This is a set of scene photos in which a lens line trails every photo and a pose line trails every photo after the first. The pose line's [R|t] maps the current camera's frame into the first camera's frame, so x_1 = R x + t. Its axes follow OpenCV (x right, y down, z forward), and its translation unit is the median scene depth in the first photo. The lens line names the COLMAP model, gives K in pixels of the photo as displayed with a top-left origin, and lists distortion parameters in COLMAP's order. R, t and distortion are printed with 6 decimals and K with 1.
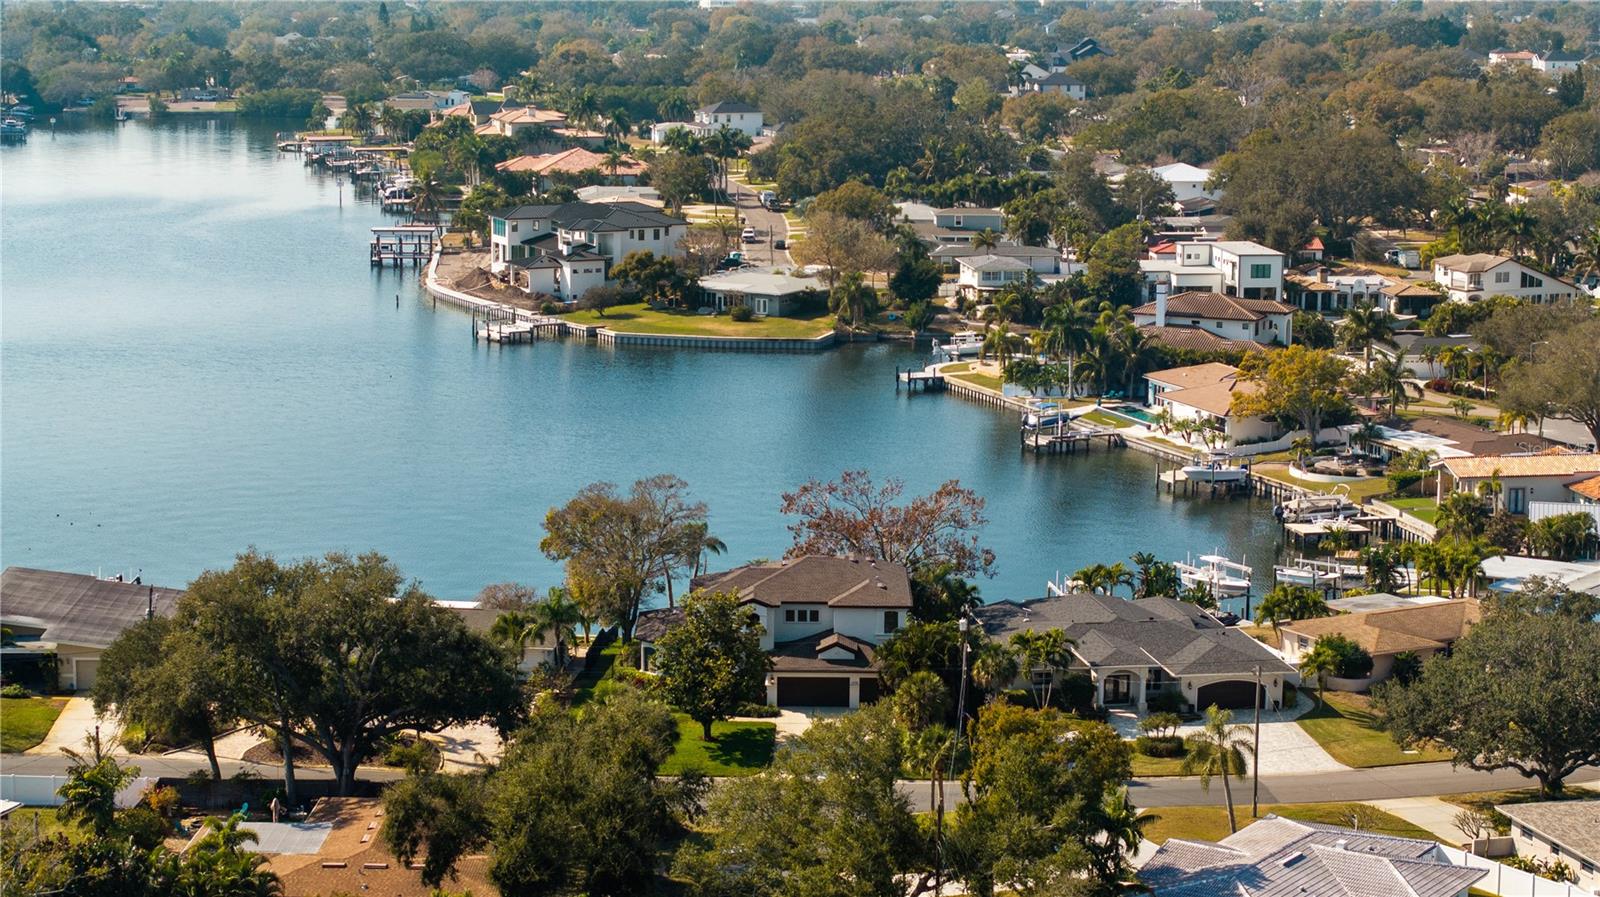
lens RADIAL K [[2964.2, 0, 803.3], [0, 2964.2, 447.0], [0, 0, 1]] dist [-0.040171, 0.000000]
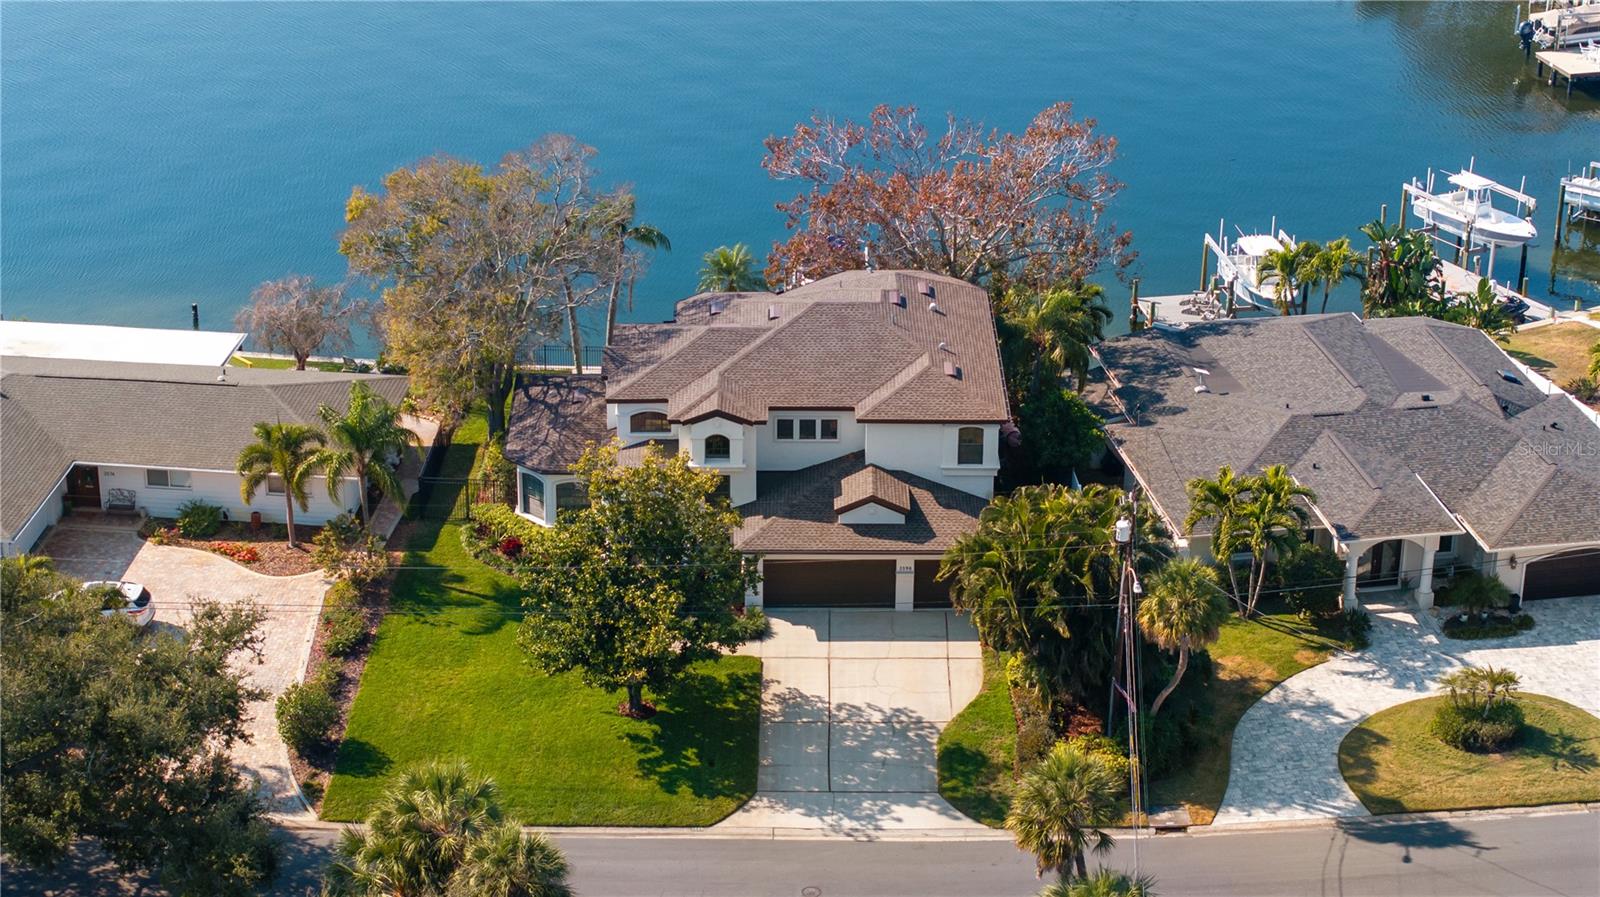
lens RADIAL K [[2964.2, 0, 792.6], [0, 2964.2, 450.9], [0, 0, 1]] dist [-0.040171, 0.000000]
pose [[0.999961, -0.005571, 0.006831, -0.006894], [0.003512, 0.962593, 0.270929, -0.088267], [-0.008085, -0.270894, 0.962575, 0.474862]]
